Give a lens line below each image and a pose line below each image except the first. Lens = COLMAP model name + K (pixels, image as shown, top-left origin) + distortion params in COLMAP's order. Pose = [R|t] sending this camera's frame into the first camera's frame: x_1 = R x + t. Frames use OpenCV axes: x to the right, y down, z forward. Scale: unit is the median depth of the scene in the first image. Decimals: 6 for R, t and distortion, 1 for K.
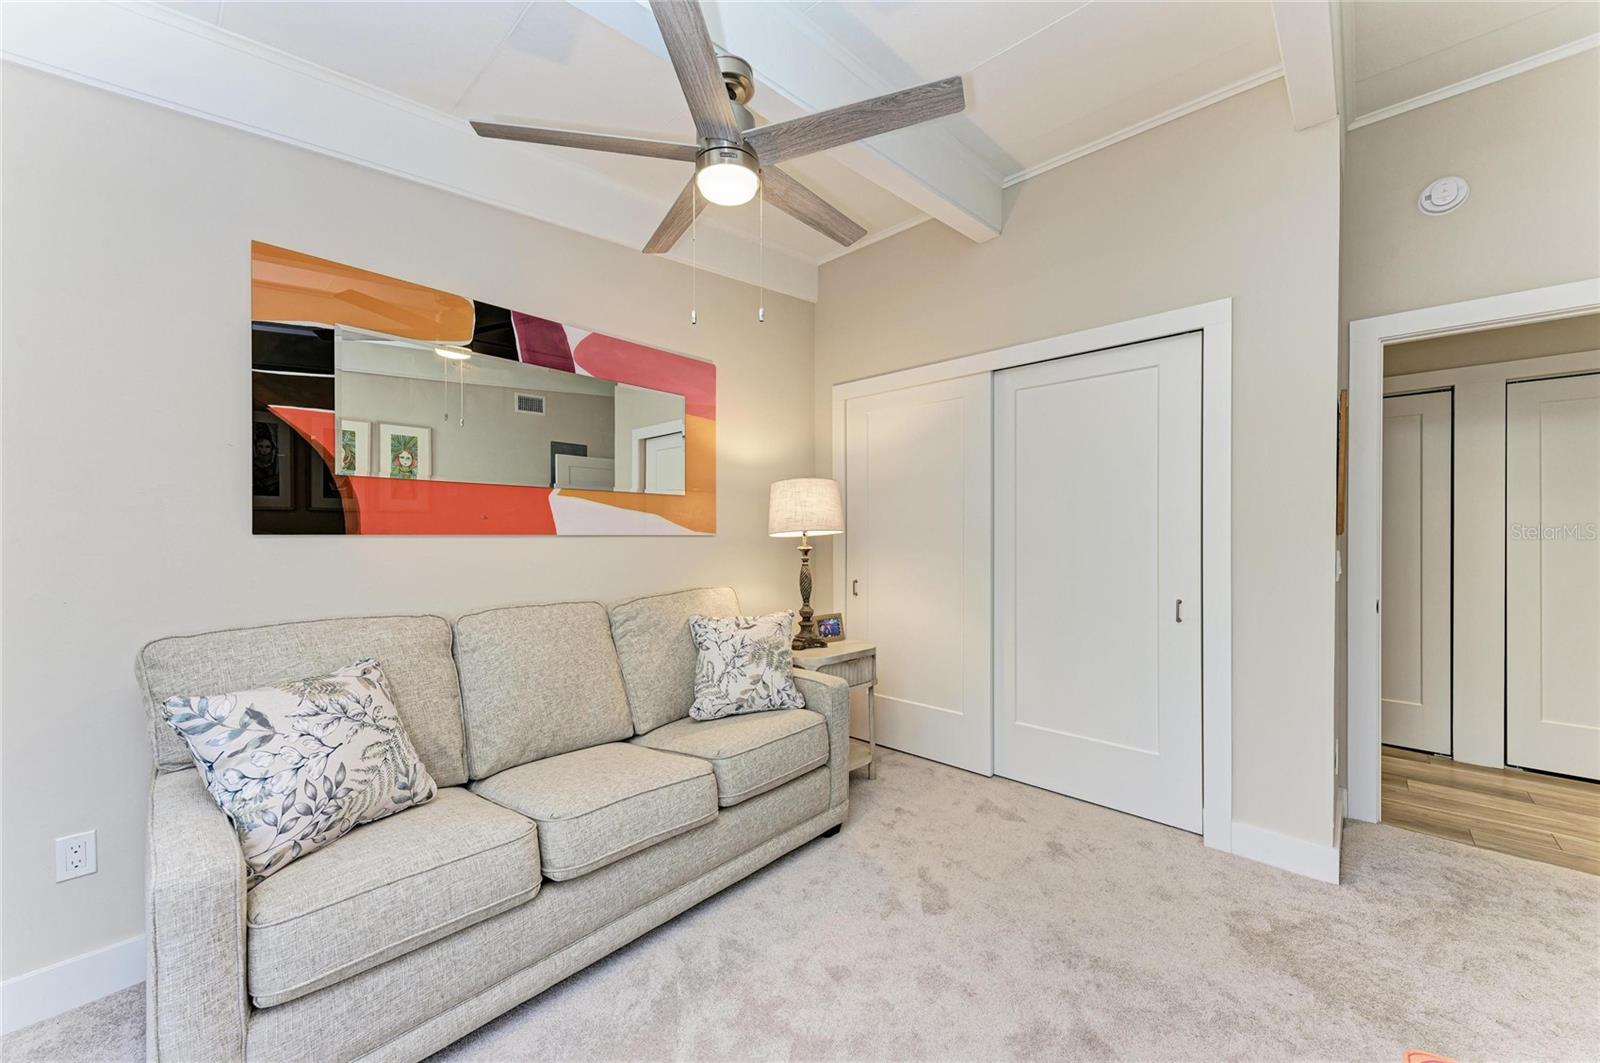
lens RADIAL K [[615.1, 0, 791.1], [0, 615.1, 528.3], [0, 0, 1]] dist [0.001524, -0.001854]
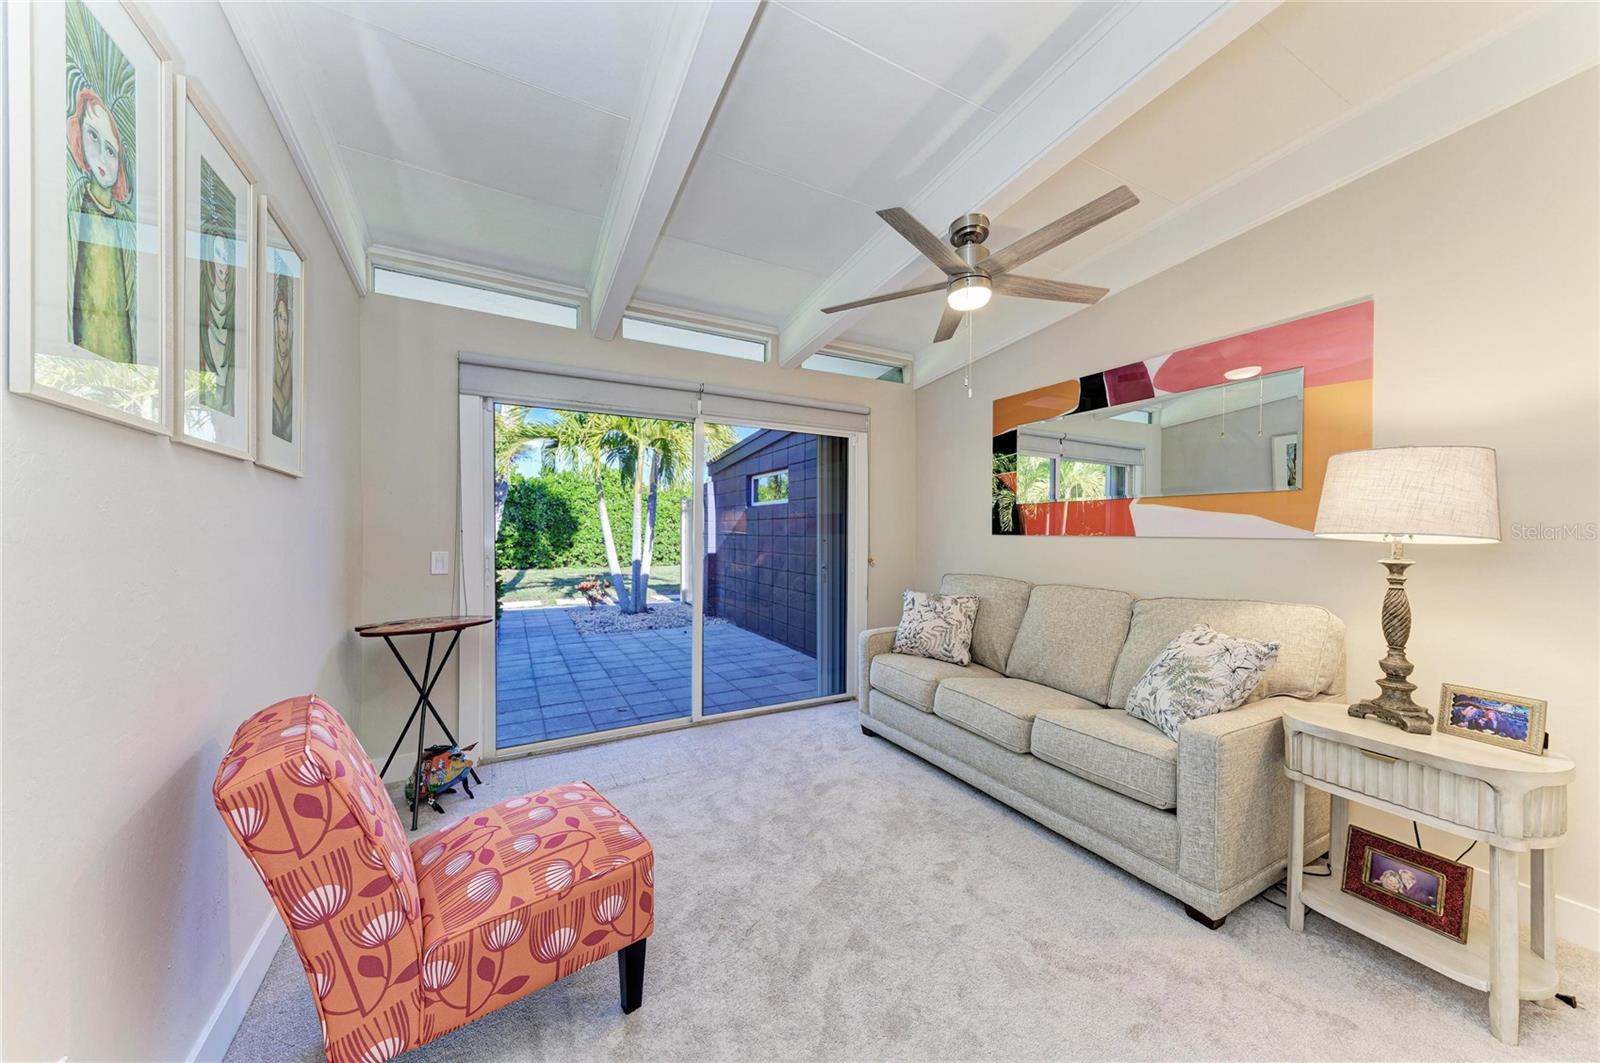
lens RADIAL K [[542.4, 0, 796.1], [0, 542.4, 534.9], [0, 0, 1]] dist [0.000831, 0.000006]
pose [[-0.338108, 0.003217, -0.941102, 0.887344], [0.001942, 0.999994, 0.002721, 0.003345], [0.941105, -0.000908, -0.338113, 0.747101]]
